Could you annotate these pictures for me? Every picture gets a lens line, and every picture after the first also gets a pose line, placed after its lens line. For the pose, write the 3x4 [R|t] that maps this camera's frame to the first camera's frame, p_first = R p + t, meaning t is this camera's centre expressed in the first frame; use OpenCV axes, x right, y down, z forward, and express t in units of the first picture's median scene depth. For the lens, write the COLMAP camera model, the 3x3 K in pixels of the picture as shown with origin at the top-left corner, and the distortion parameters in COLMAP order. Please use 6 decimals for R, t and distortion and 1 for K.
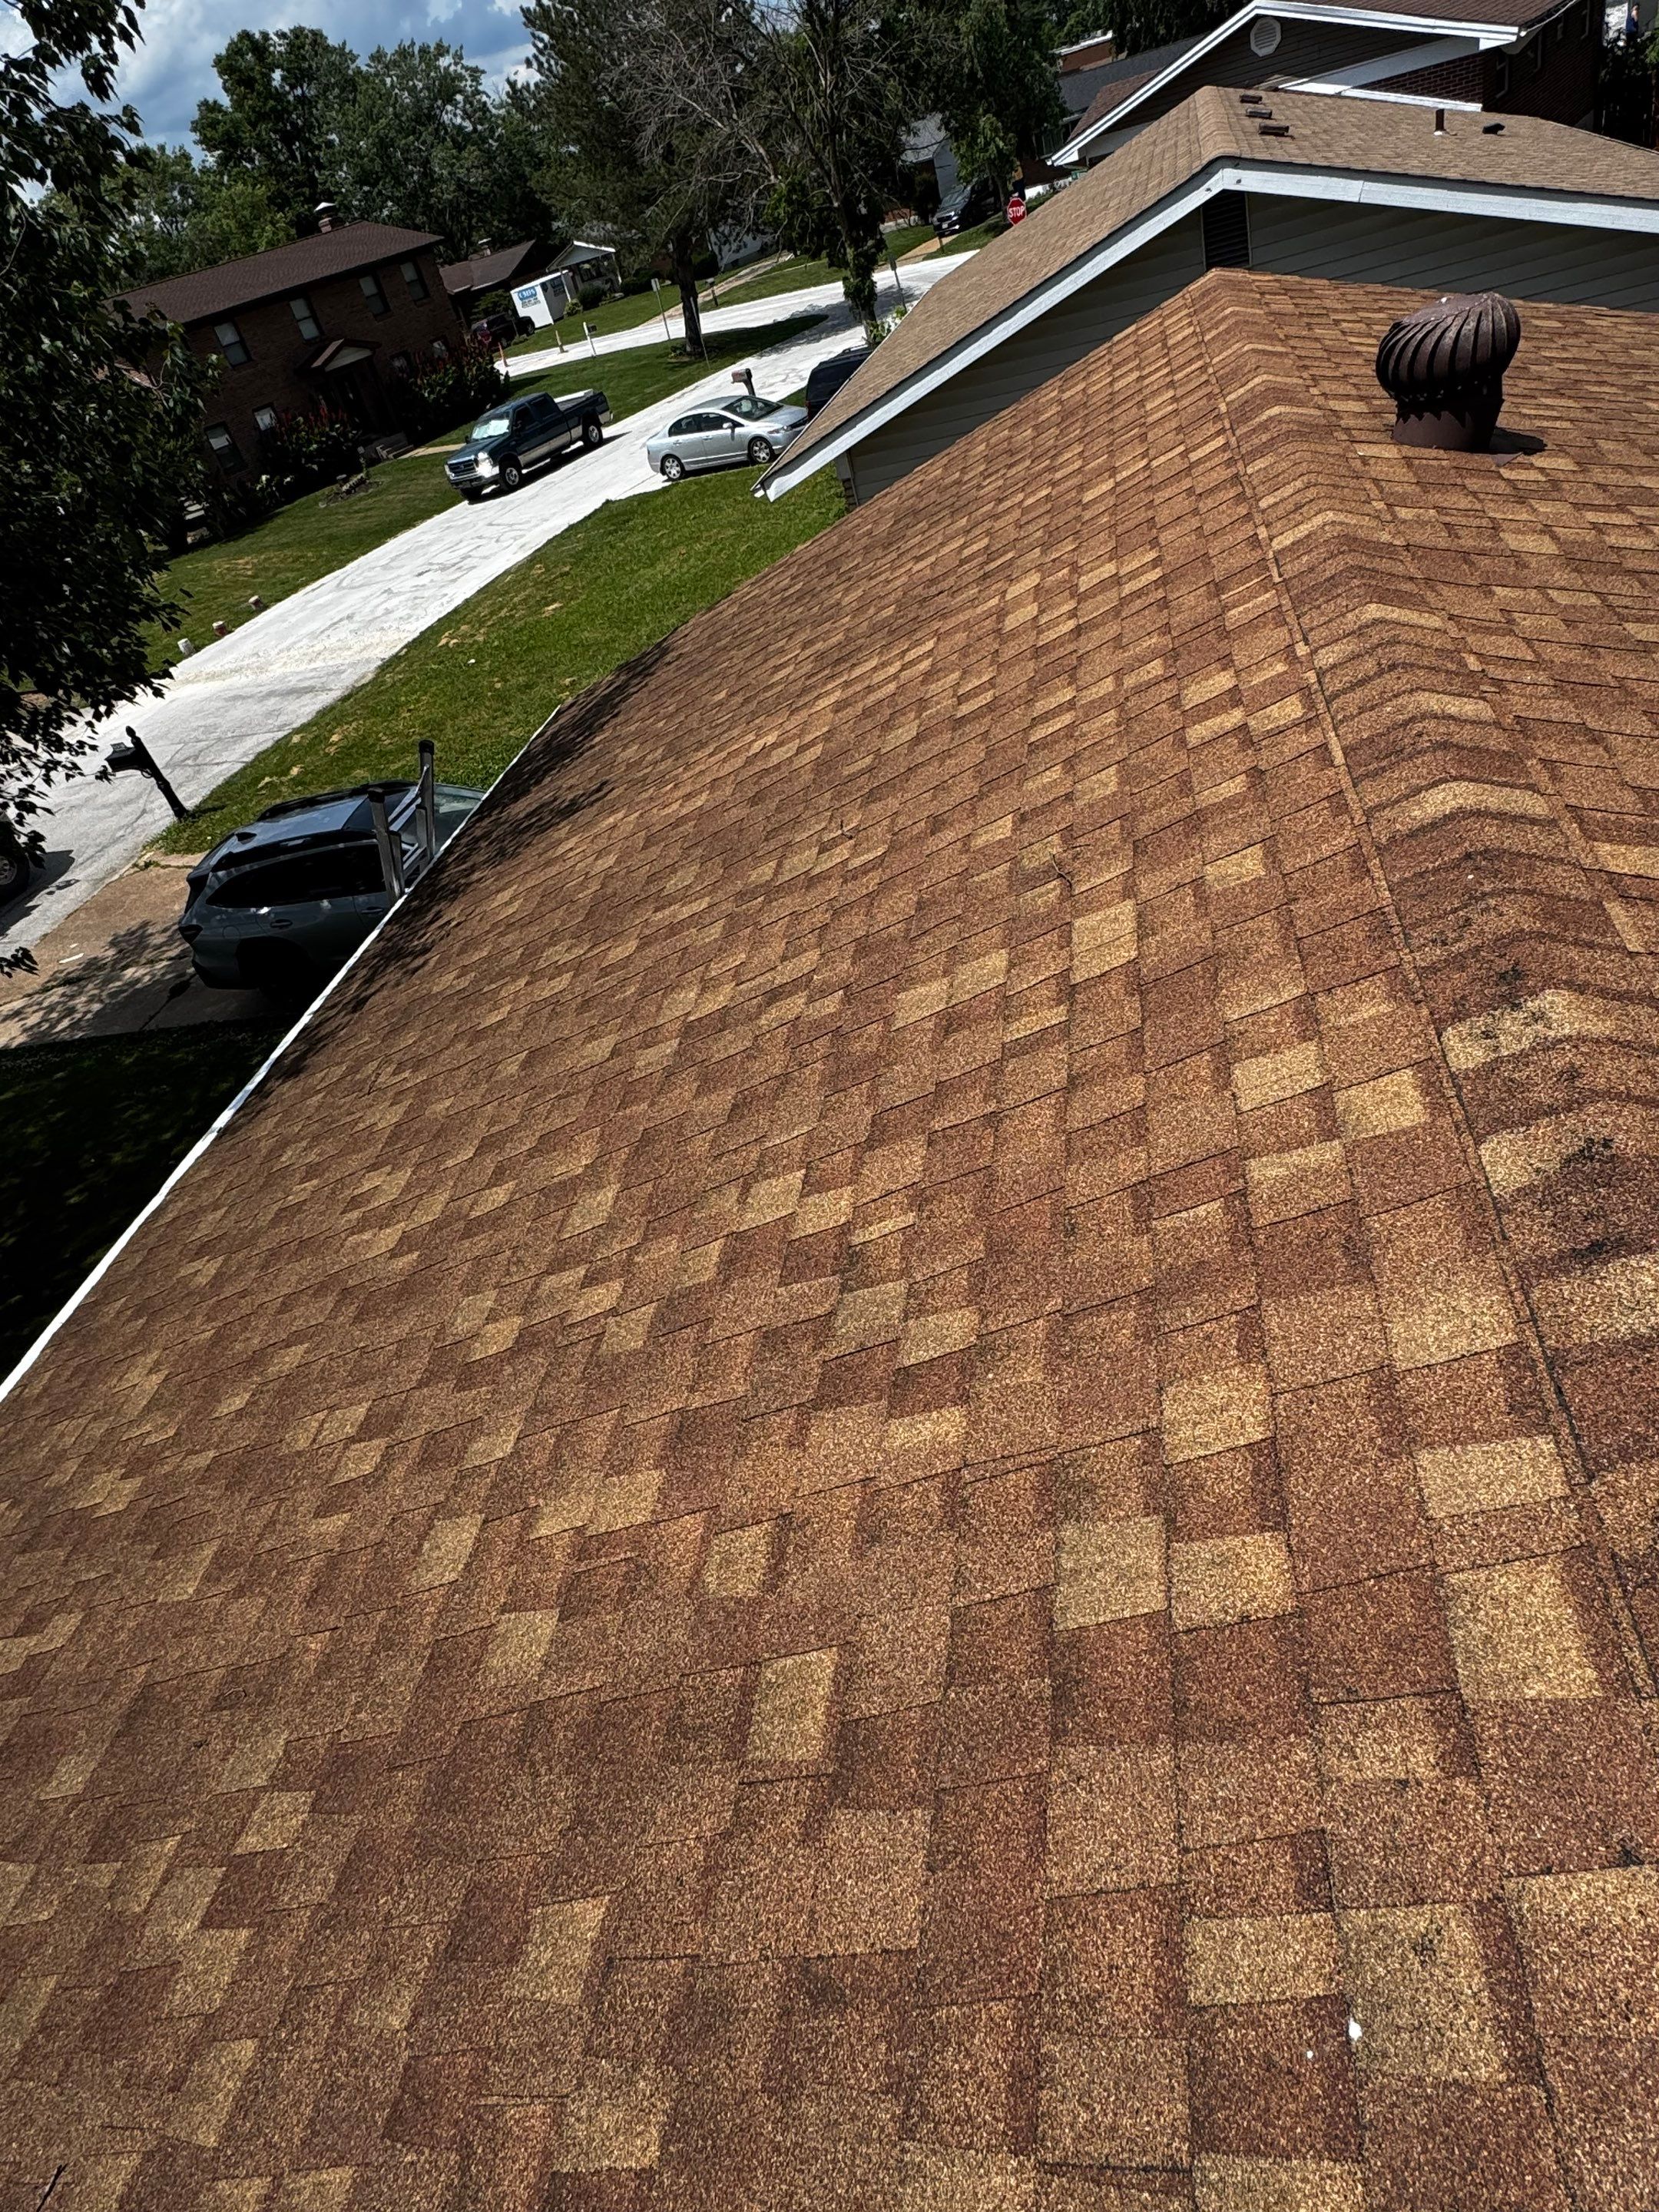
lens RADIAL K [[1304.2, 0, 835.1], [0, 1304.2, 1090.5], [0, 0, 1]] dist [0.001576, 0.000344]
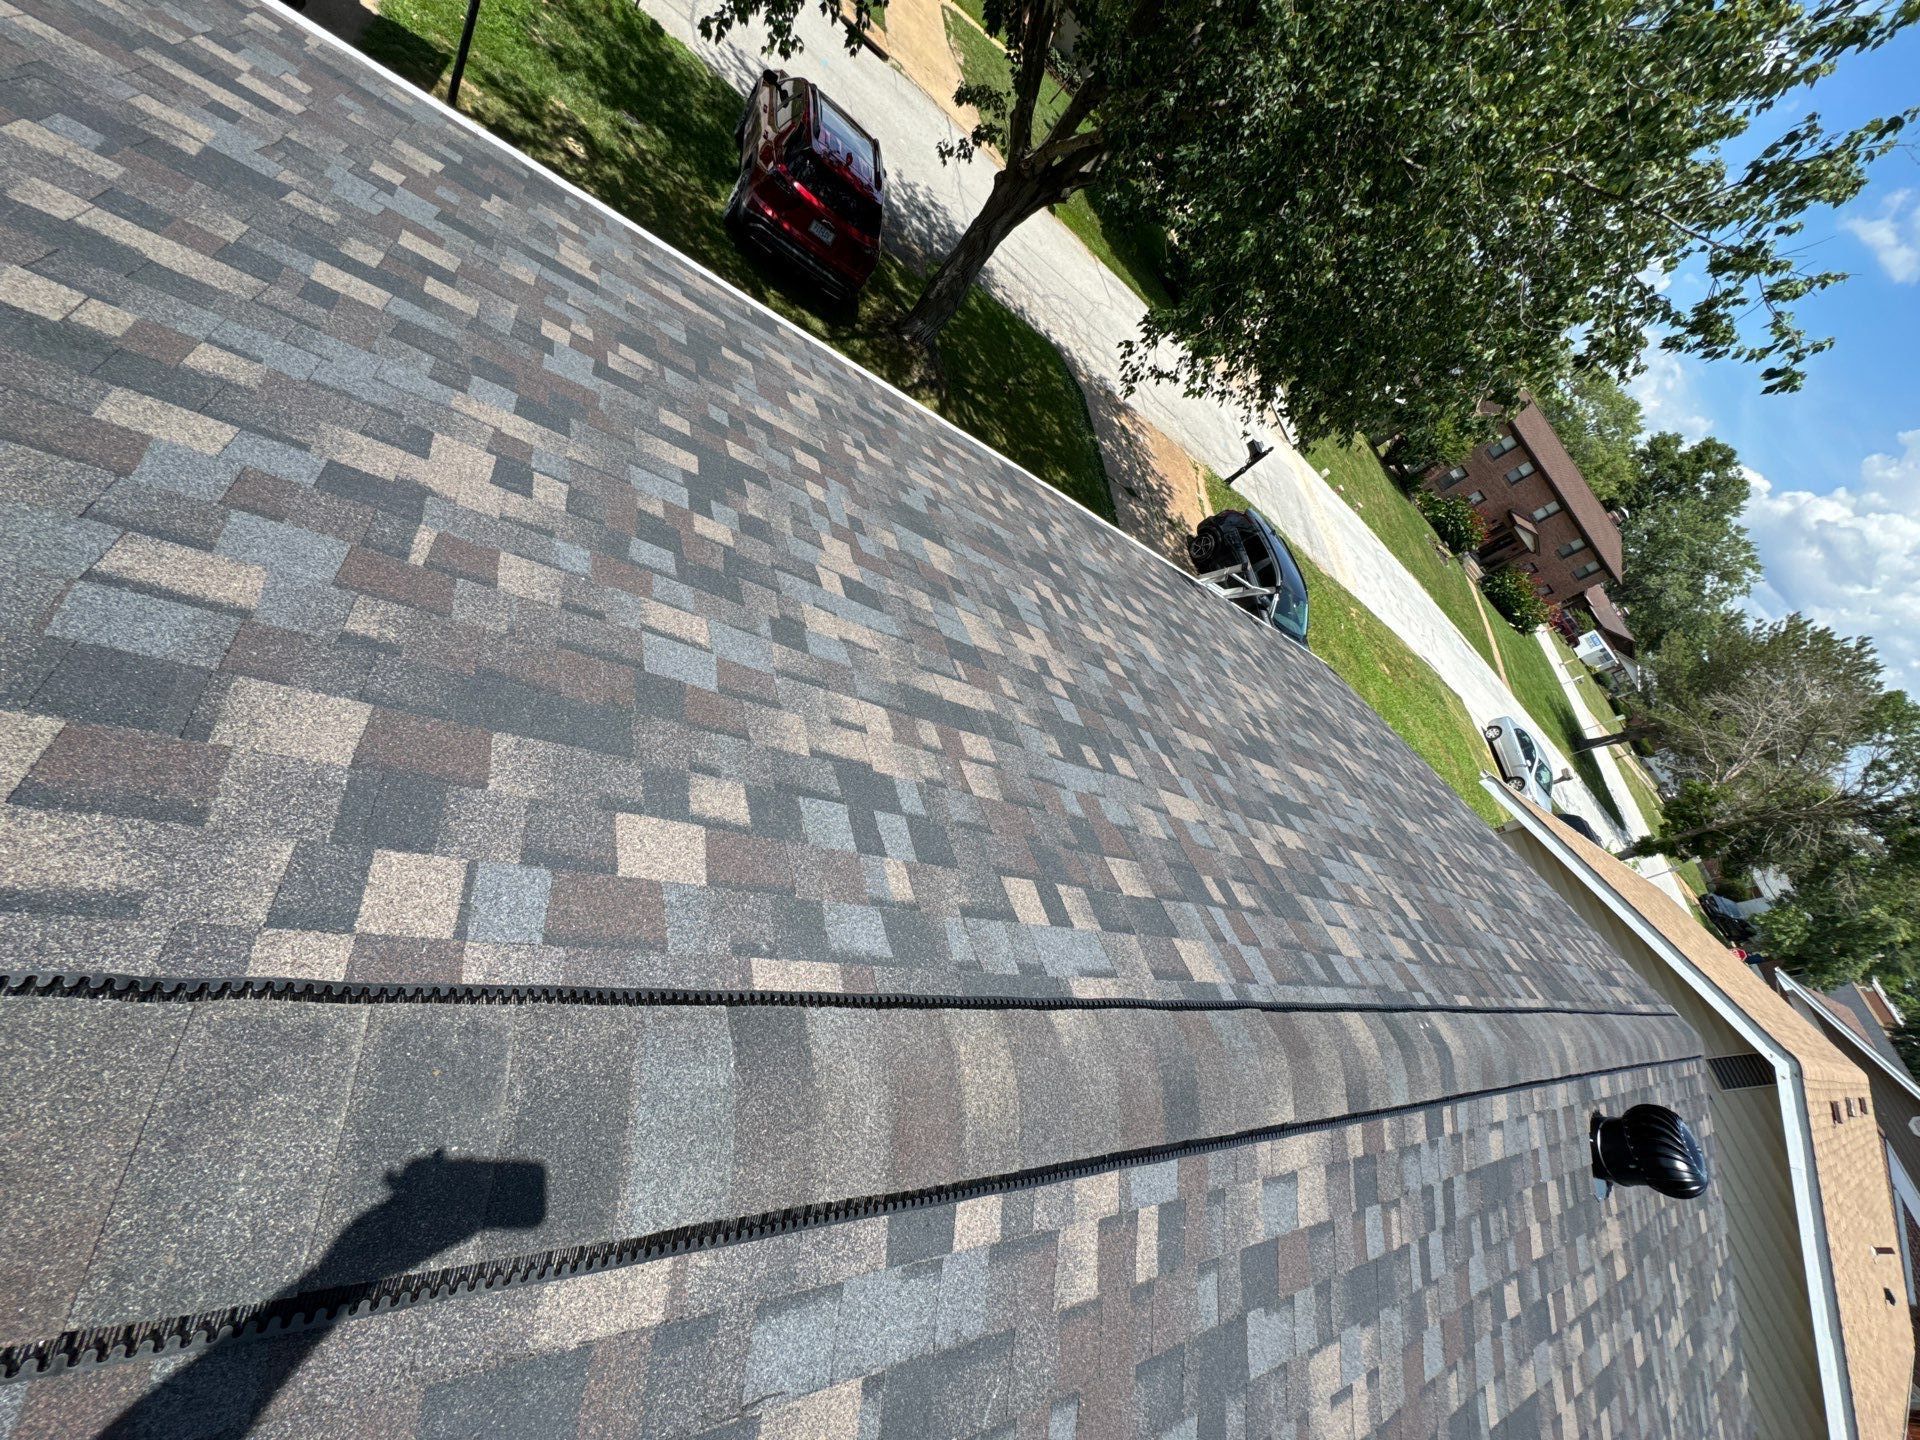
lens RADIAL K [[769.1, 0, 970.2], [0, 769.1, 731.0], [0, 0, 1]] dist [0.000636, 0.000042]
pose [[0.068790, 0.977527, -0.199273, 0.156677], [-0.983450, 0.100006, 0.151081, 0.080738], [0.167614, 0.185582, 0.968228, -0.175065]]
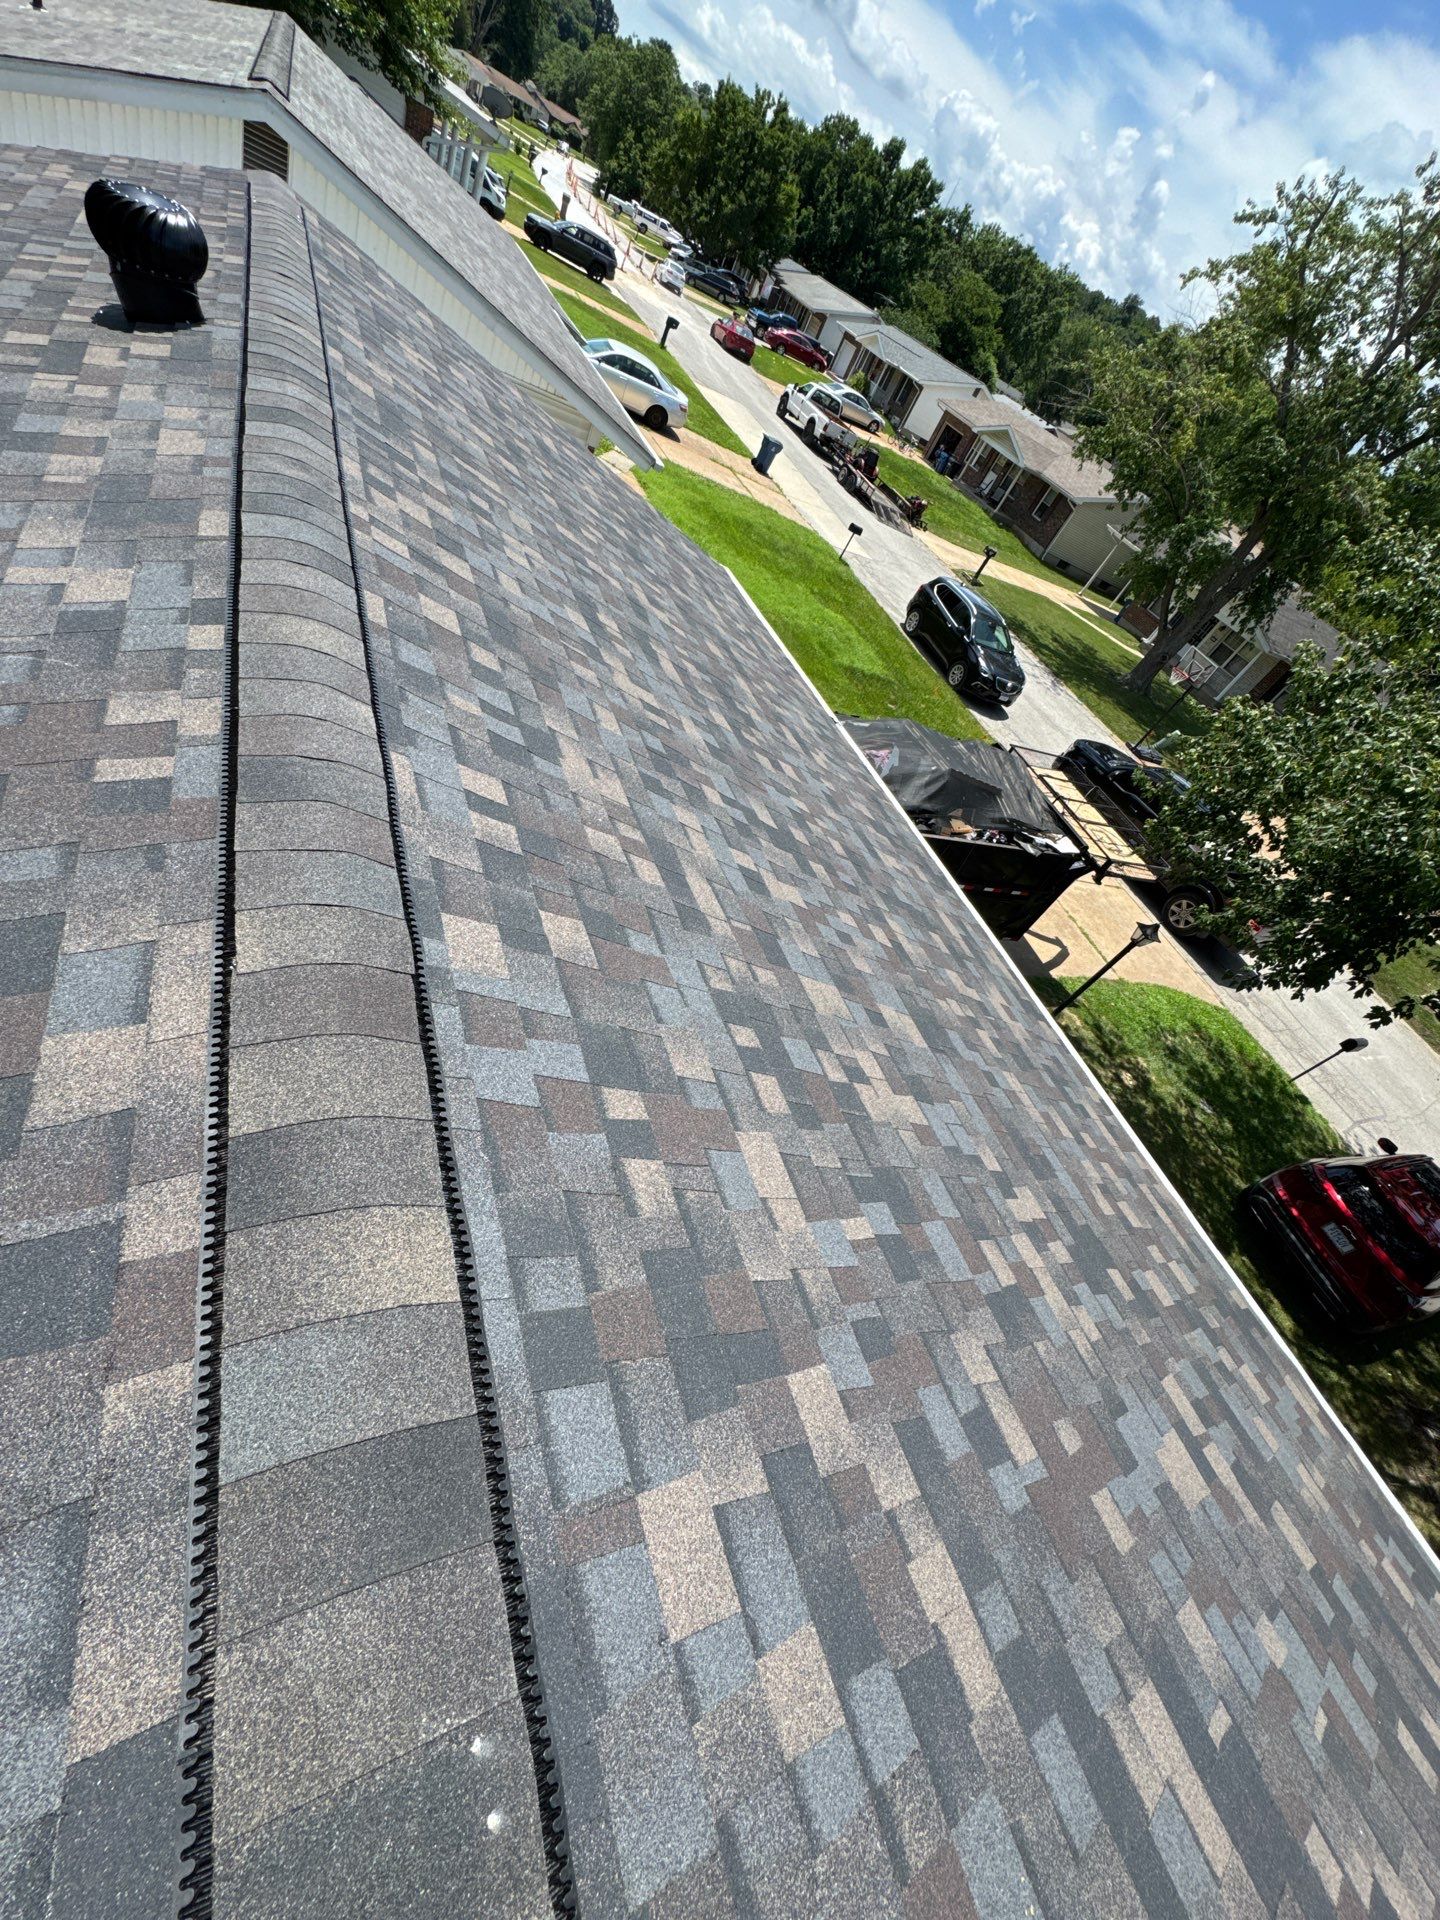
lens RADIAL K [[769.1, 0, 709.5], [0, 769.1, 956.8], [0, 0, 1]] dist [0.000636, 0.000042]
pose [[-0.865007, 0.262032, -0.427905, 0.343823], [-0.434811, 0.034144, 0.899874, -0.603936], [0.250406, 0.964455, 0.084400, 0.675917]]
